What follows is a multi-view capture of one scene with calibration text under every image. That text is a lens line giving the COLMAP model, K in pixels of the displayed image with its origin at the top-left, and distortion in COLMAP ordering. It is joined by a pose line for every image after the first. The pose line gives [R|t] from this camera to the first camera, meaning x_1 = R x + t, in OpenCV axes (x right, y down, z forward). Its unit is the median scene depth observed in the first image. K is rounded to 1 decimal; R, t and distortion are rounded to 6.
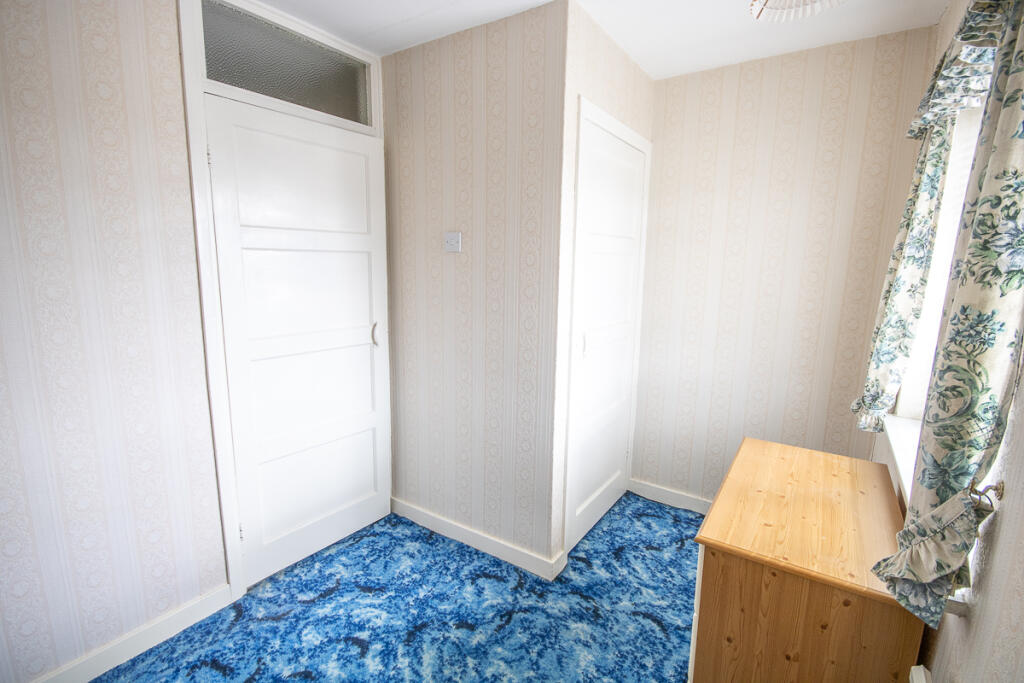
lens RADIAL K [[465.3, 0, 513.5], [0, 465.3, 346.4], [0, 0, 1]] dist [-0.021728, -0.000307]
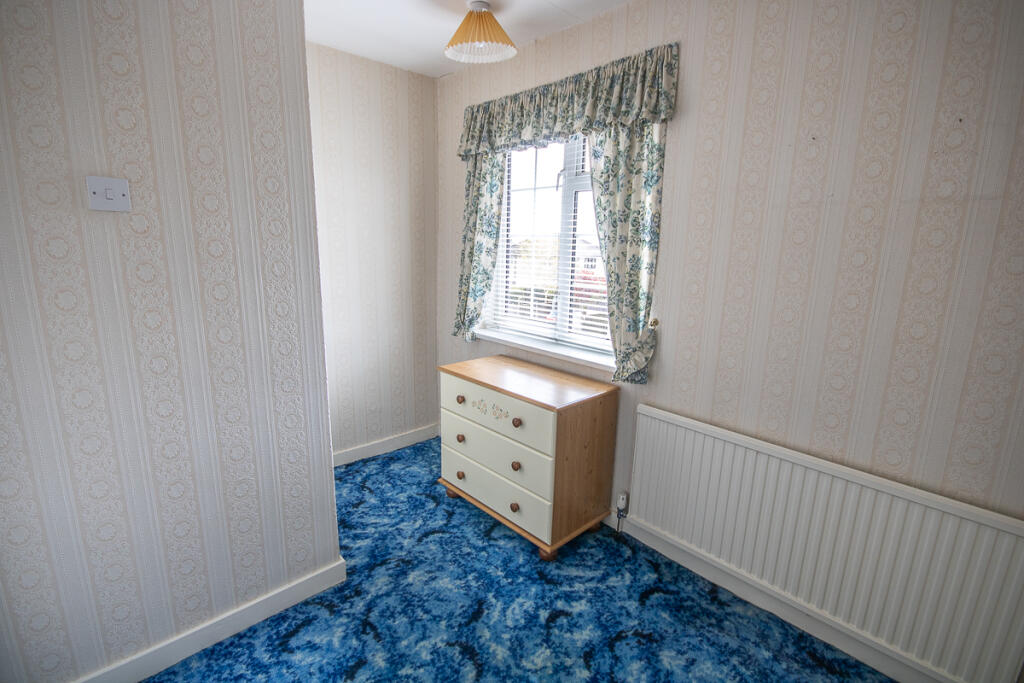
lens RADIAL K [[452.7, 0, 512.7], [0, 452.7, 360.0], [0, 0, 1]] dist [-0.047499, 0.000329]
pose [[0.217496, -0.256904, 0.941645, -0.667056], [0.162465, 0.960810, 0.224608, -0.081740], [-0.962445, 0.104134, 0.250710, 0.457612]]
